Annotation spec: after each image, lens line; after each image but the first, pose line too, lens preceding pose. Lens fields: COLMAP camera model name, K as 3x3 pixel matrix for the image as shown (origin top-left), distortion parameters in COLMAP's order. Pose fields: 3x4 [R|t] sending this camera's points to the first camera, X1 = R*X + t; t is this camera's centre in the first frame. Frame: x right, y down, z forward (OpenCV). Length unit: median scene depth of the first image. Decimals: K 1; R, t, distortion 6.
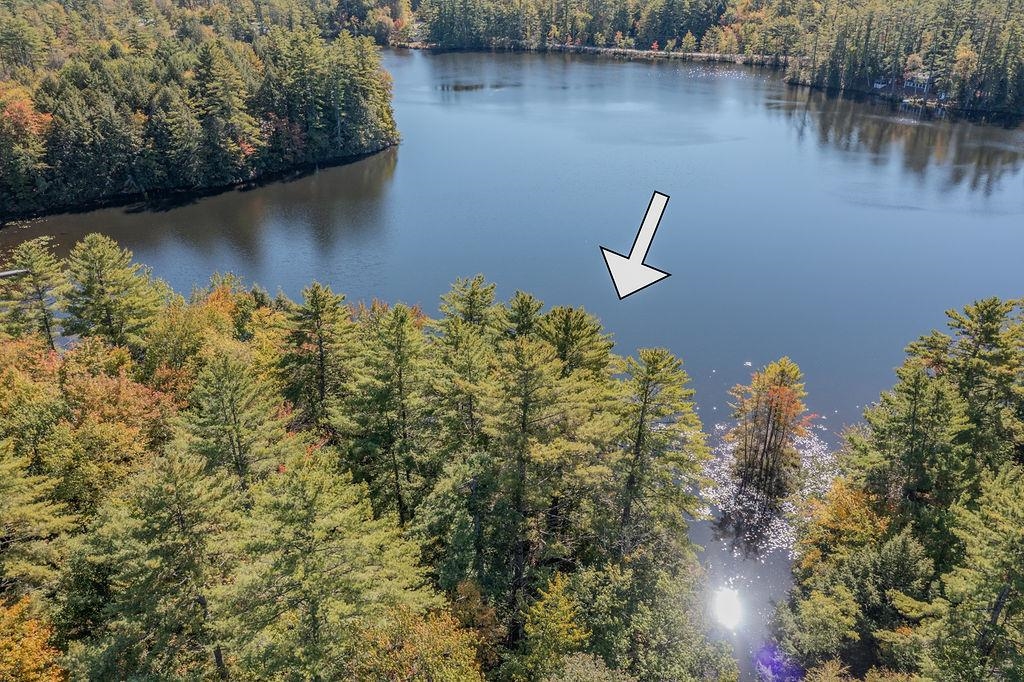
lens RADIAL K [[822.4, 0, 512.0], [0, 822.4, 341.0], [0, 0, 1]] dist [-0.007627, 0.004931]
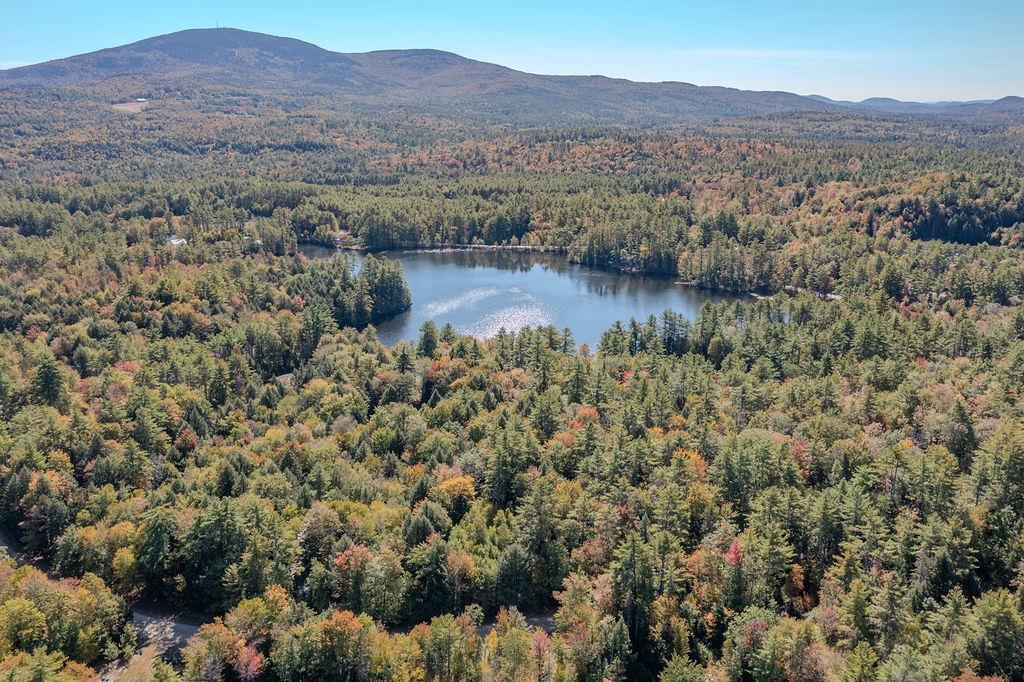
lens RADIAL K [[822.4, 0, 512.0], [0, 822.4, 341.0], [0, 0, 1]] dist [-0.007627, 0.004931]
pose [[0.966047, -0.076309, 0.246842, -0.255163], [0.119182, 0.979285, -0.163695, 0.153940], [-0.229237, 0.187556, 0.955130, -0.701158]]
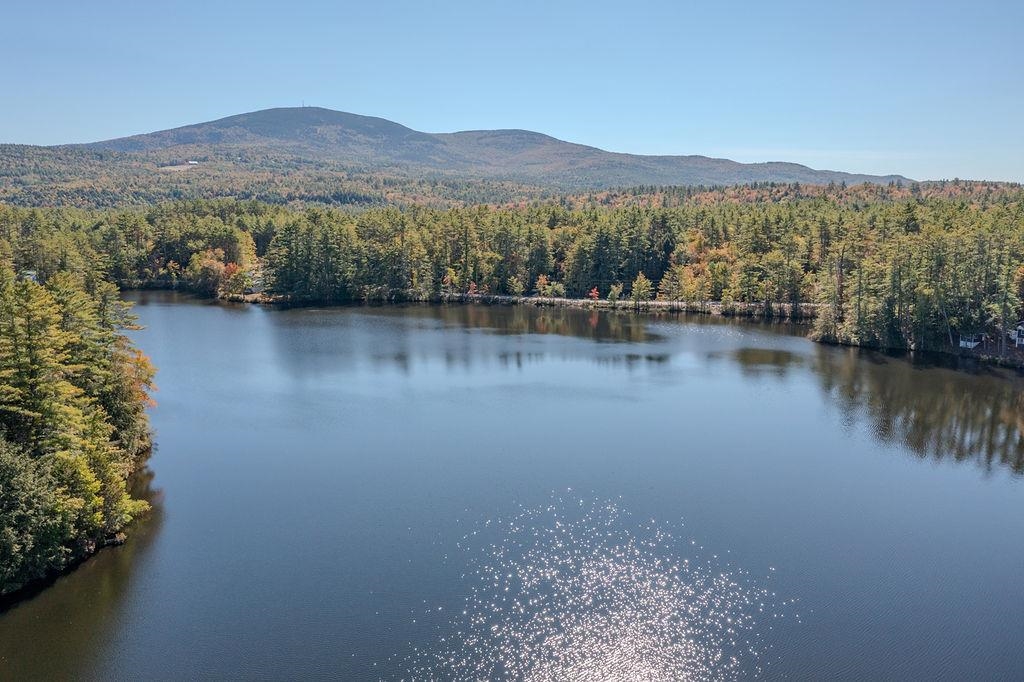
lens RADIAL K [[822.4, 0, 512.0], [0, 822.4, 341.0], [0, 0, 1]] dist [-0.007627, 0.004931]
pose [[0.988005, -0.025289, 0.152337, -0.007943], [0.067561, 0.957864, -0.279162, -0.120730], [-0.138858, 0.286105, 0.948083, 0.333645]]
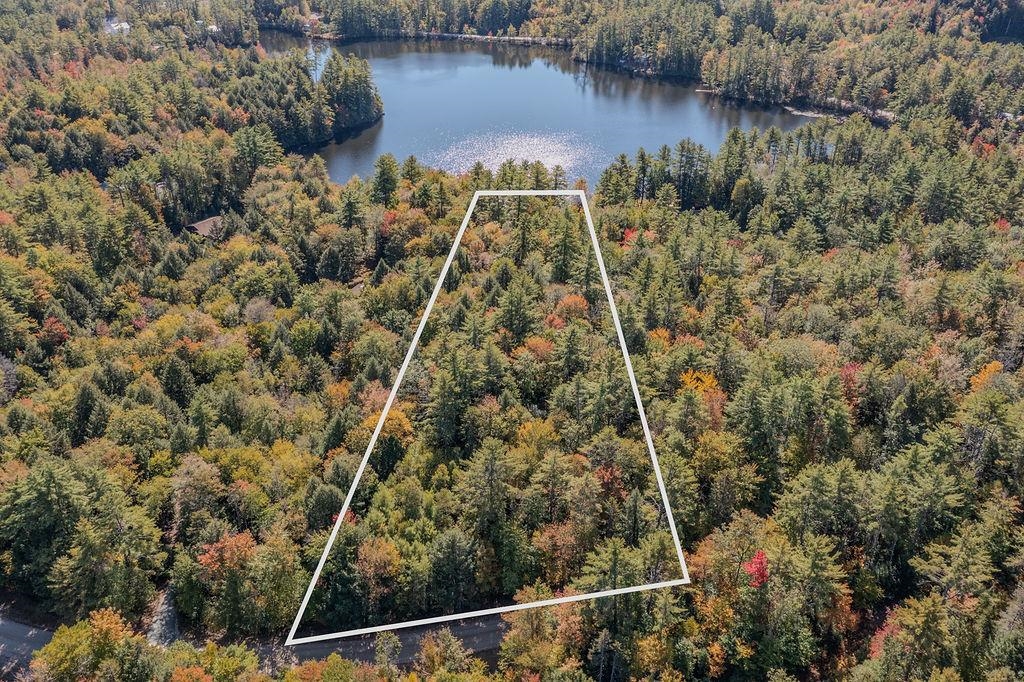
lens RADIAL K [[822.4, 0, 512.0], [0, 822.4, 341.0], [0, 0, 1]] dist [-0.007627, 0.004931]
pose [[0.969838, -0.118980, 0.212741, -0.186100], [0.102006, 0.990786, 0.089093, 0.085057], [-0.221381, -0.064705, 0.973038, -0.562902]]
